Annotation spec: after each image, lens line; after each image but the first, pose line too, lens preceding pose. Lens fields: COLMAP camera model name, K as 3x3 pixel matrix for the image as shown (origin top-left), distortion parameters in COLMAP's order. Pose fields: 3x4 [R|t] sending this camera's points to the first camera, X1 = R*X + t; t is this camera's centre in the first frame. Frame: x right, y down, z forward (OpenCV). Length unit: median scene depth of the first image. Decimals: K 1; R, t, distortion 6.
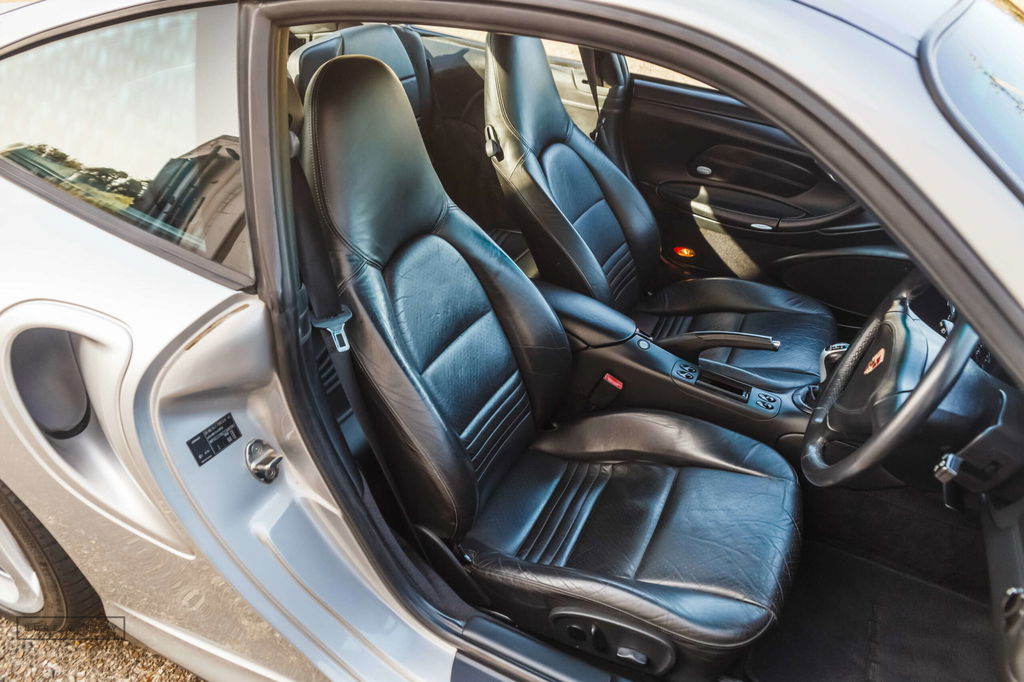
lens RADIAL K [[705.0, 0, 507.0], [0, 705.0, 338.5], [0, 0, 1]] dist [0.000762, 0.003587]
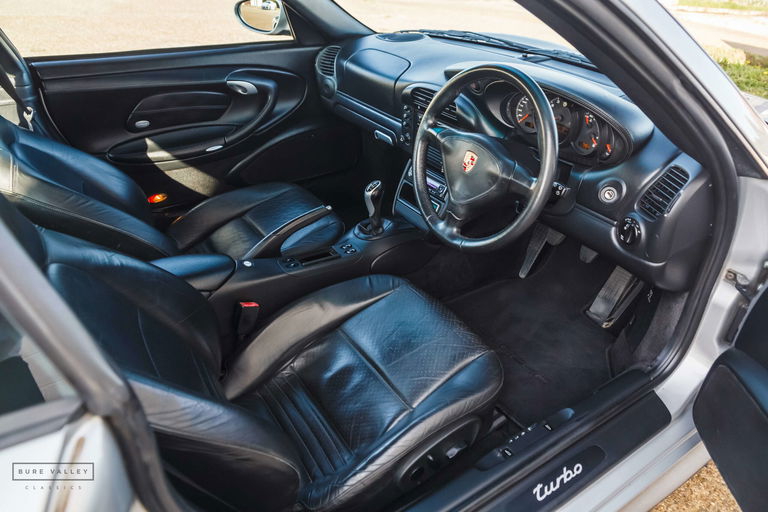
lens RADIAL K [[528.7, 0, 380.2], [0, 528.7, 254.1], [0, 0, 1]] dist [0.000762, 0.003587]
pose [[0.523215, -0.497871, 0.691643, -0.208352], [0.497518, 0.837383, 0.226417, -0.068866], [-0.691897, 0.225640, 0.685832, 0.213859]]
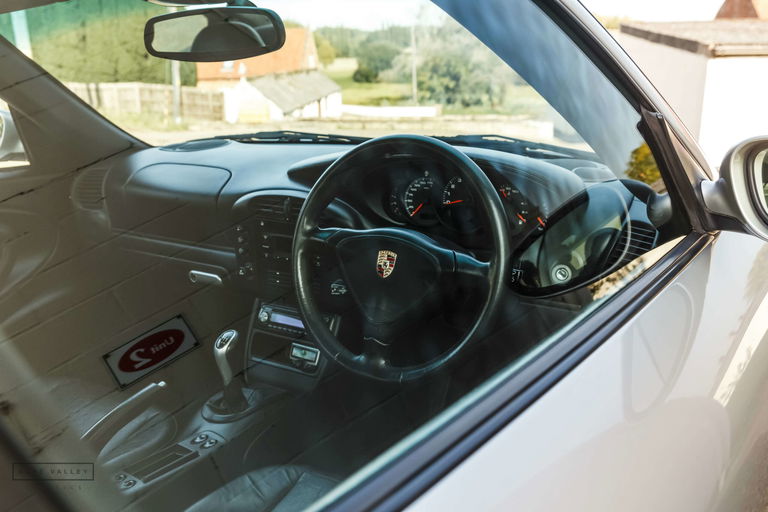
lens RADIAL K [[753.8, 0, 384.3], [0, 753.8, 270.3], [0, 0, 1]] dist [0.095392, -0.001970]
pose [[0.170830, -0.366906, 0.914438, -0.296524], [0.596589, 0.777133, 0.200363, -0.104849], [-0.784154, 0.511316, 0.351650, 0.364301]]
